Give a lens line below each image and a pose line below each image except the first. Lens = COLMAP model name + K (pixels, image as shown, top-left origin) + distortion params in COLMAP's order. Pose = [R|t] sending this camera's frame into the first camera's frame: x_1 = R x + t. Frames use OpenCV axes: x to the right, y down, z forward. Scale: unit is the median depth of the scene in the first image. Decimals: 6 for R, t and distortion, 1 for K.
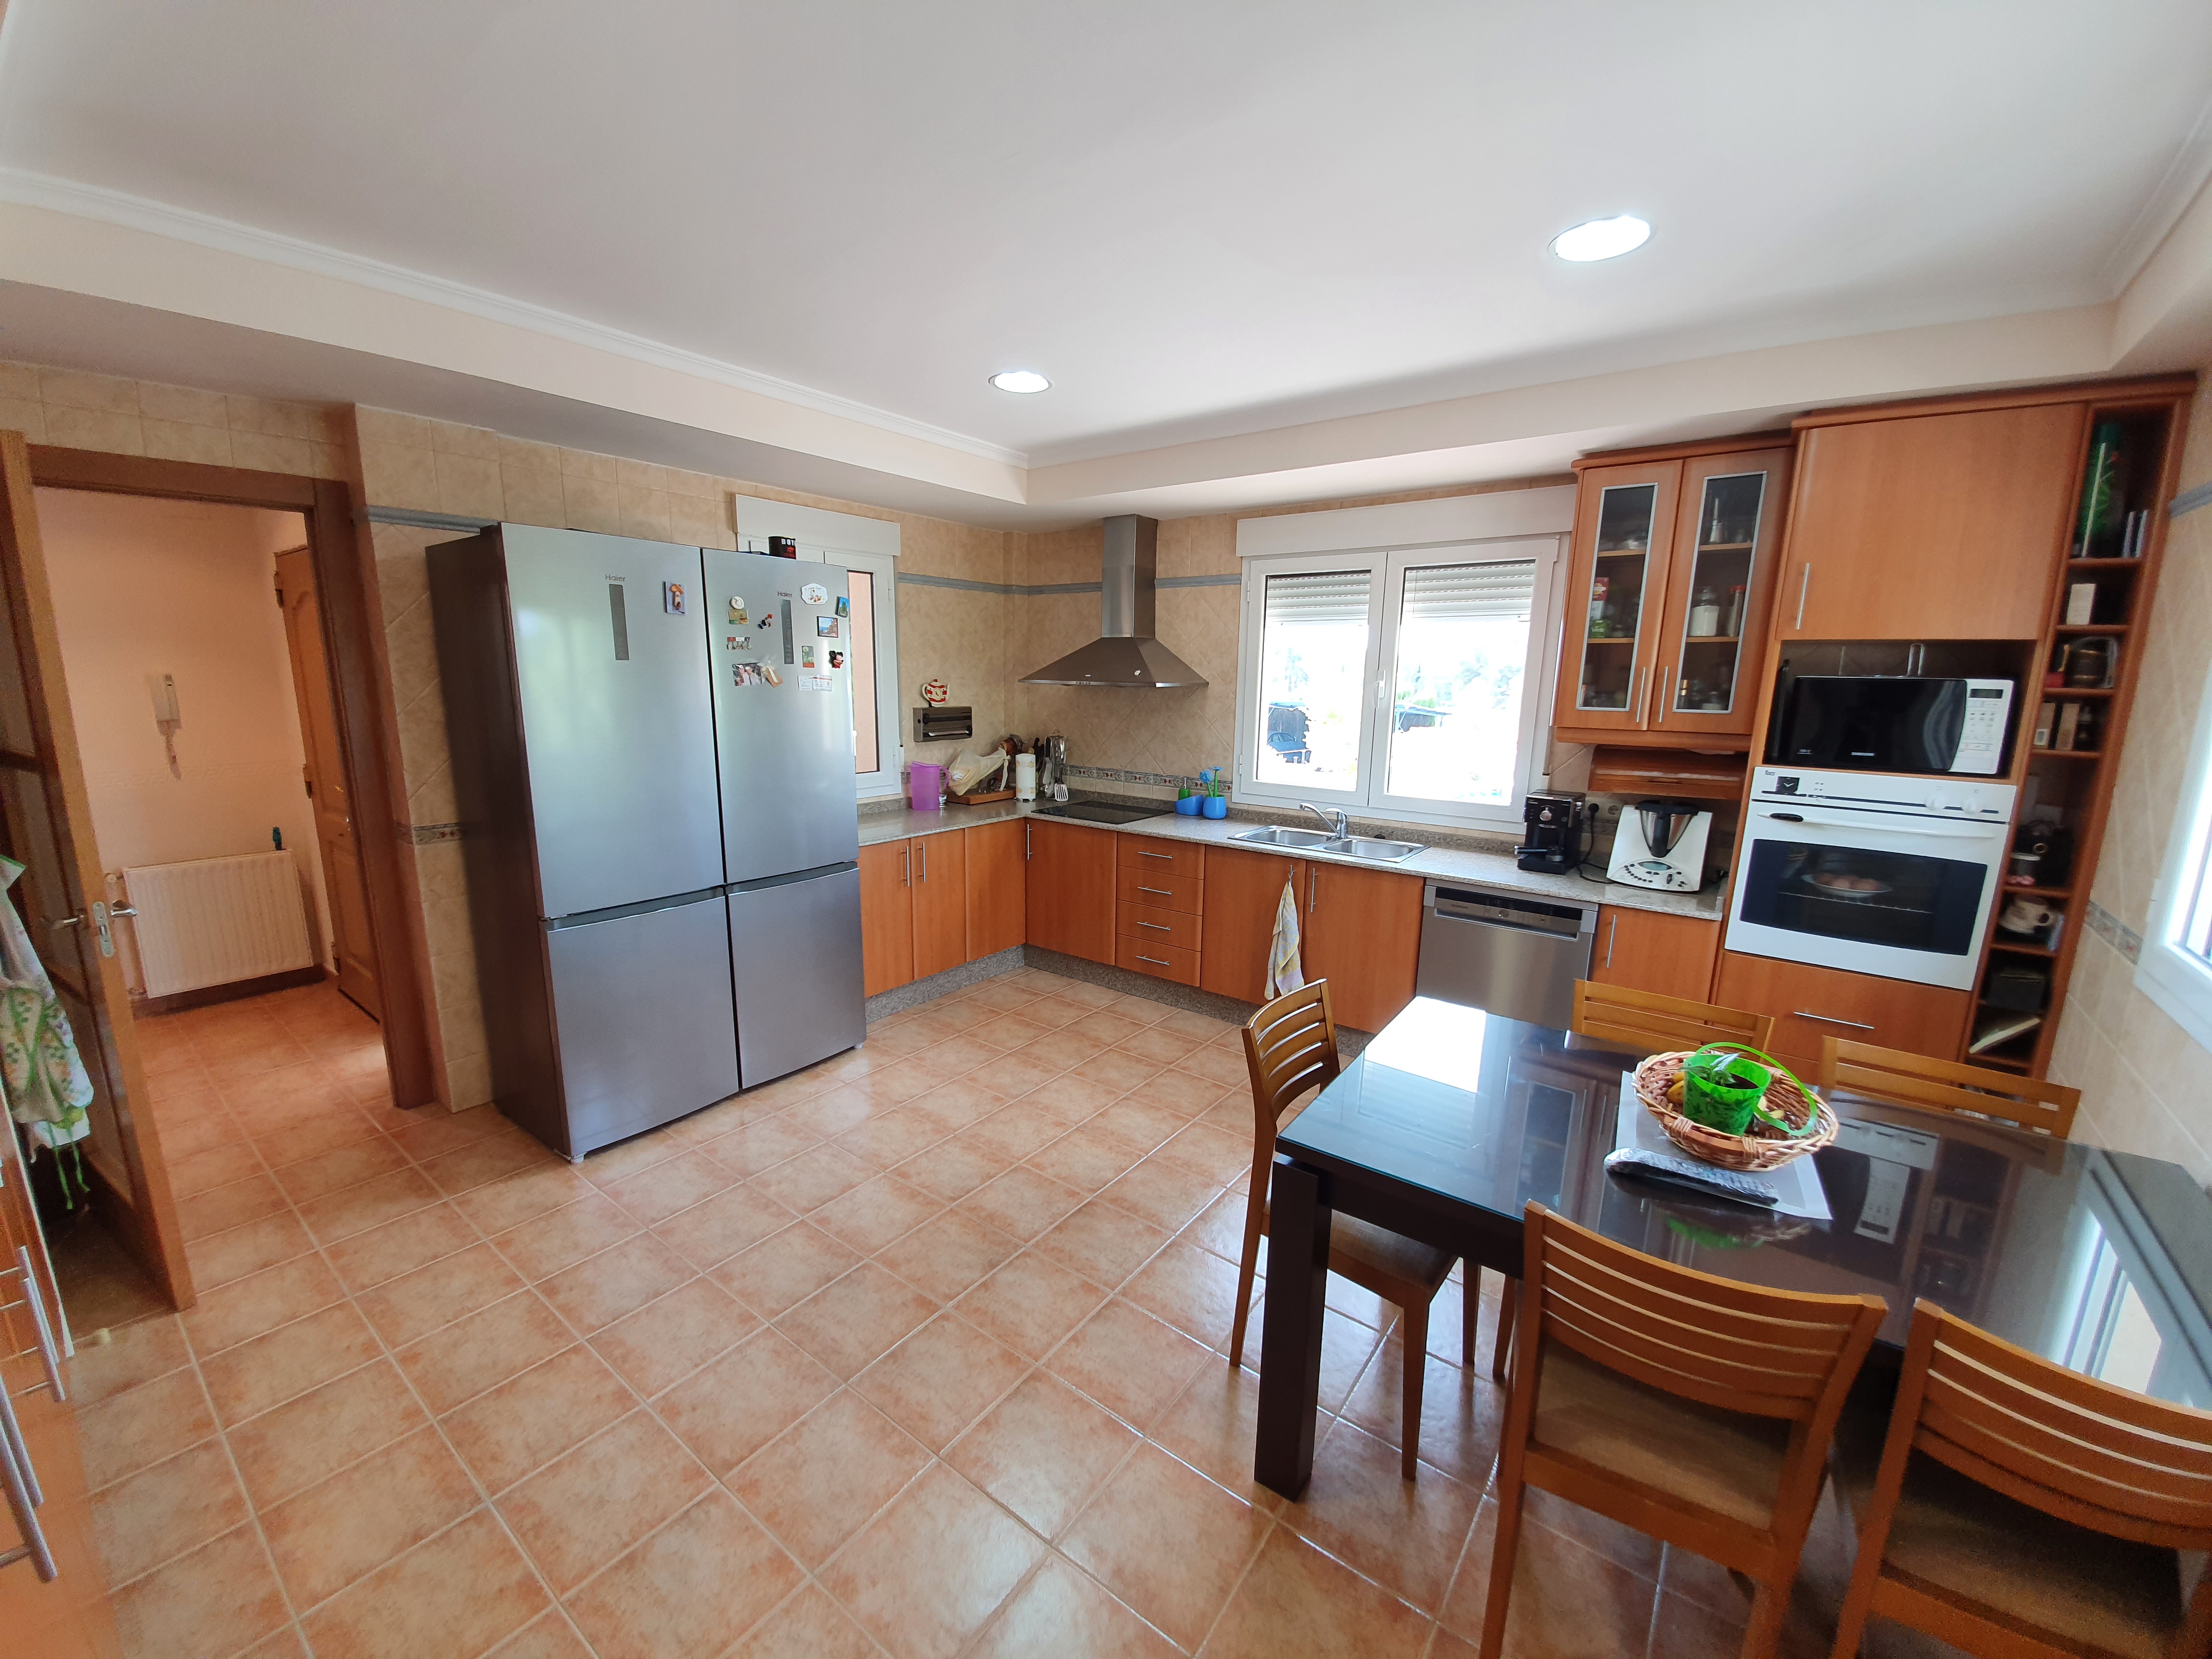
lens RADIAL K [[879.3, 0, 1097.6], [0, 879.3, 848.9], [0, 0, 1]] dist [0.010747, -0.014051]
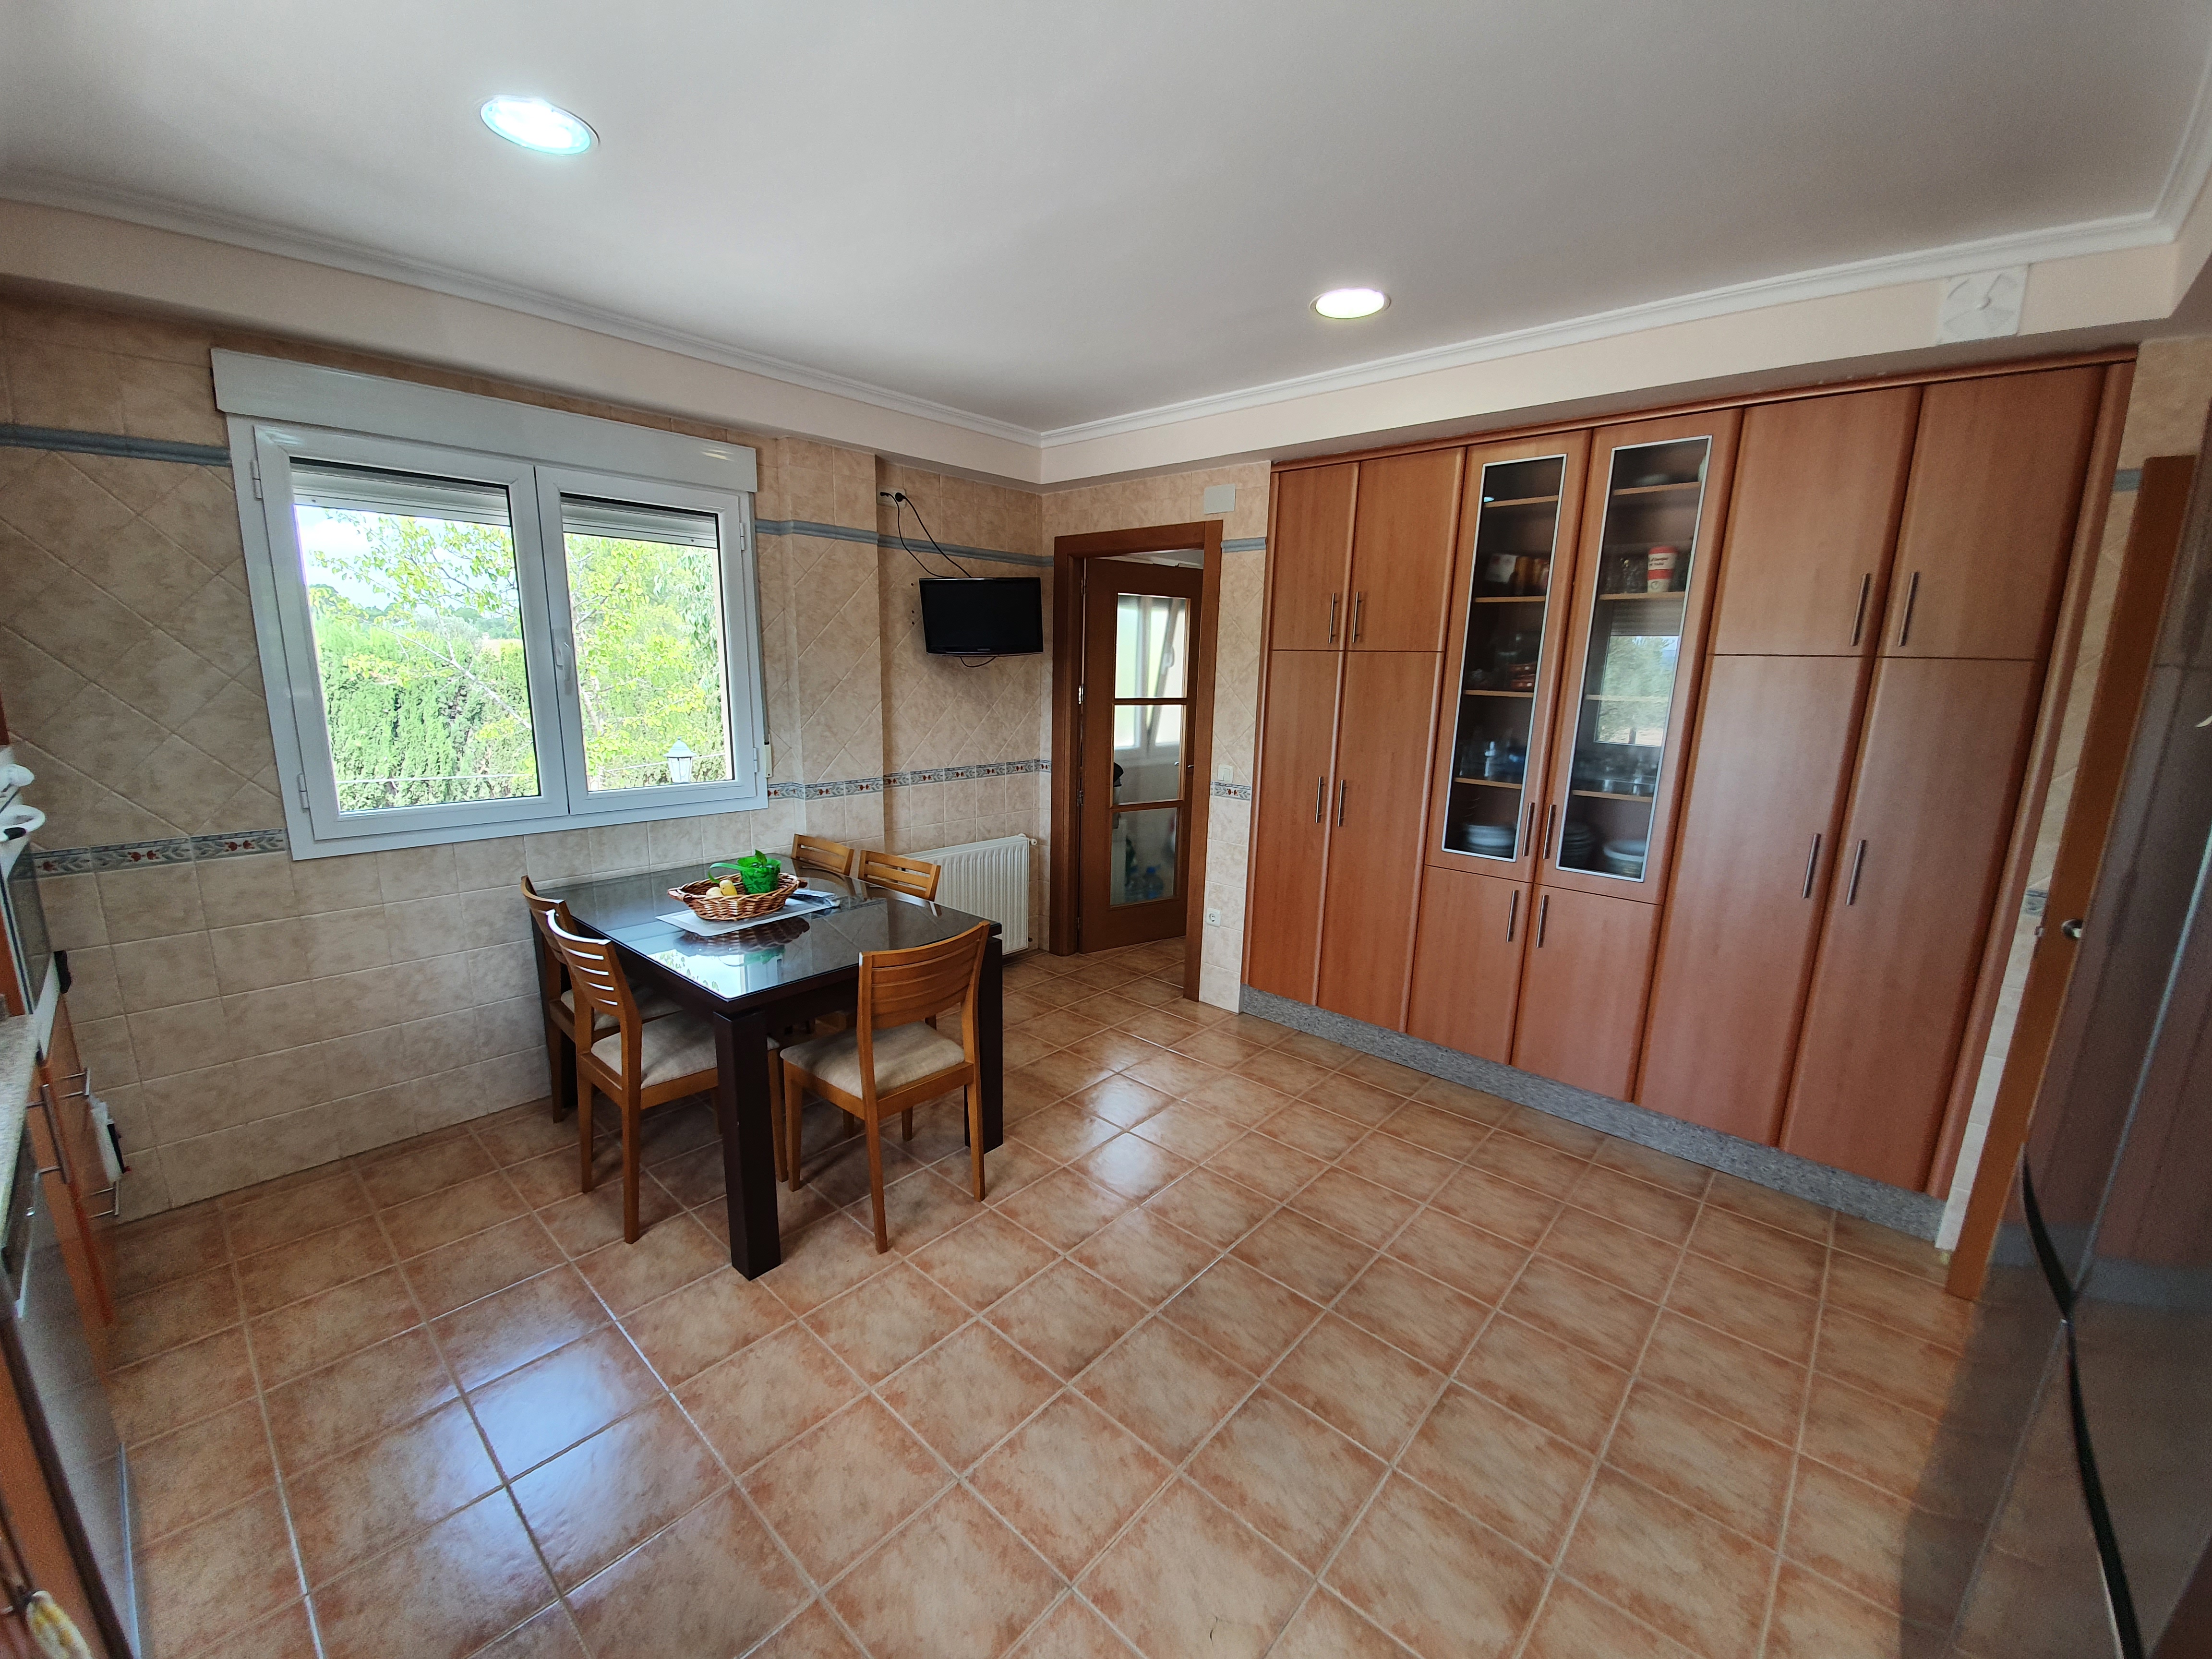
lens RADIAL K [[876.6, 0, 1099.4], [0, 876.6, 841.5], [0, 0, 1]] dist [0.011309, -0.014747]
pose [[-0.995851, -0.053592, 0.073542, -0.036126], [-0.020312, 0.918700, 0.394433, -0.174412], [-0.088701, 0.391303, -0.915977, 0.889592]]
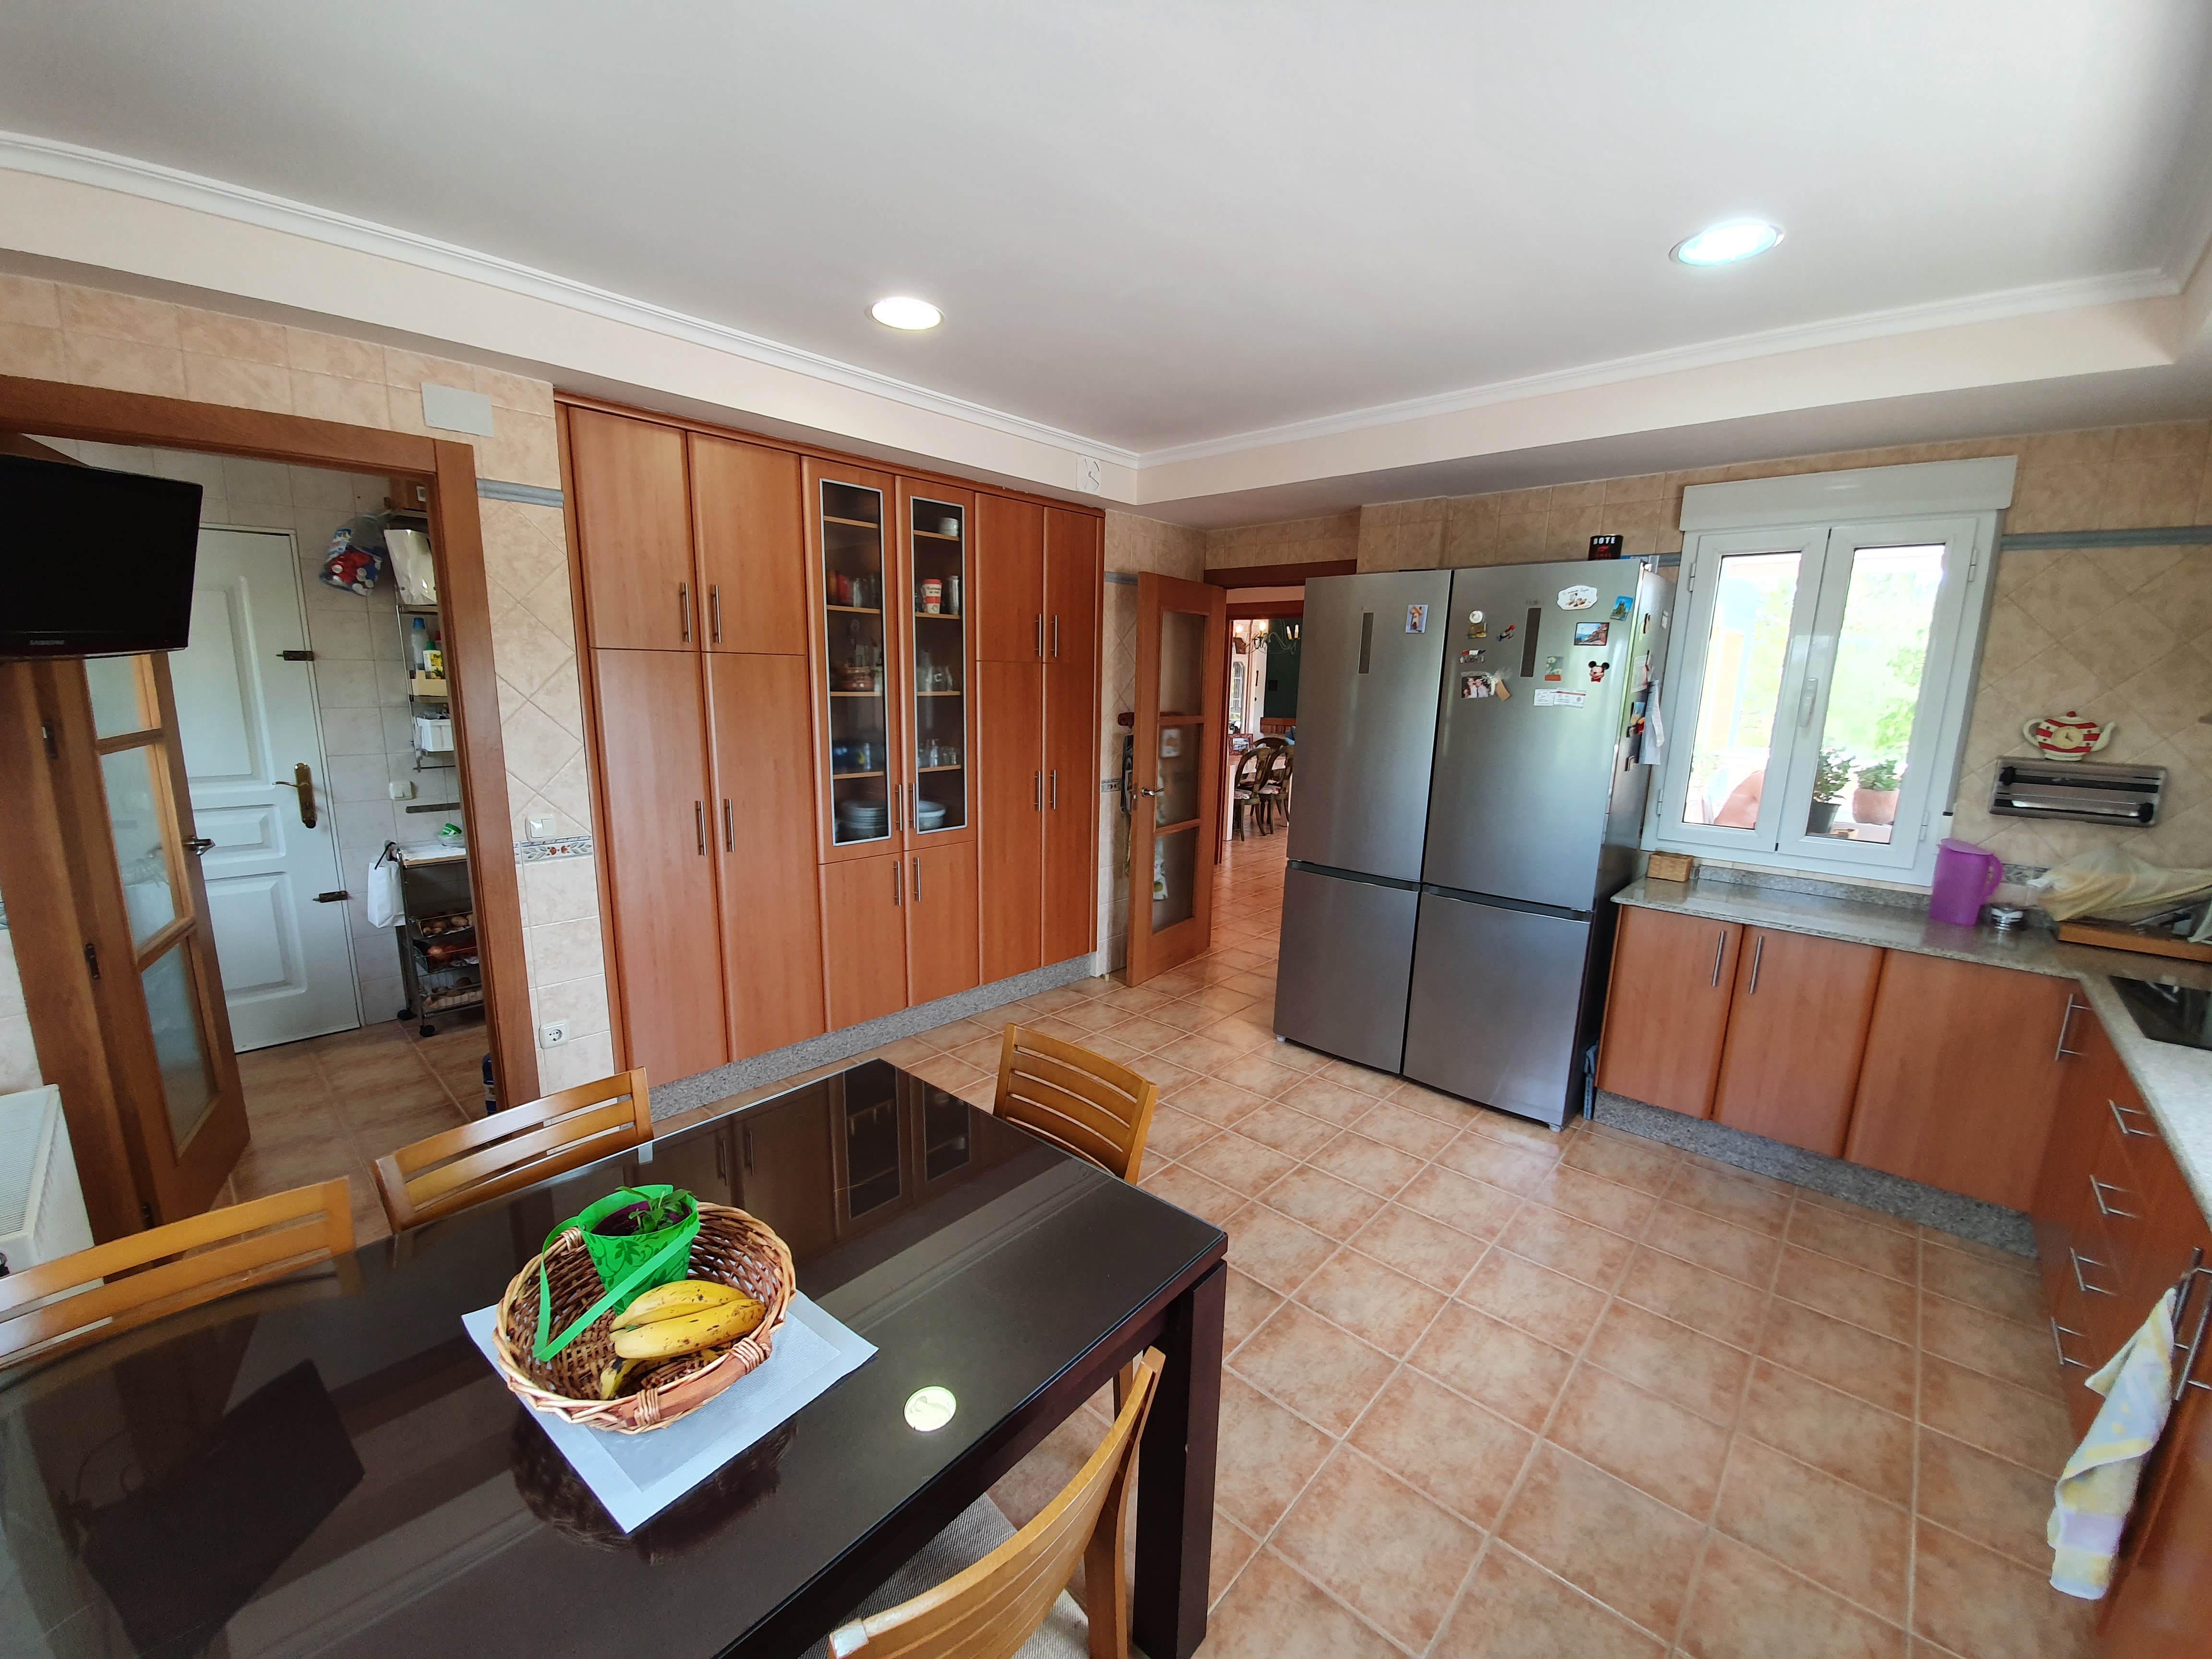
lens RADIAL K [[874.3, 0, 1094.9], [0, 874.3, 846.3], [0, 0, 1]] dist [0.012020, -0.014109]
pose [[-0.090332, 0.174659, -0.980477, 0.454219], [-0.221185, 0.956396, 0.190747, -0.081077], [0.971039, 0.234098, -0.047761, 0.457432]]
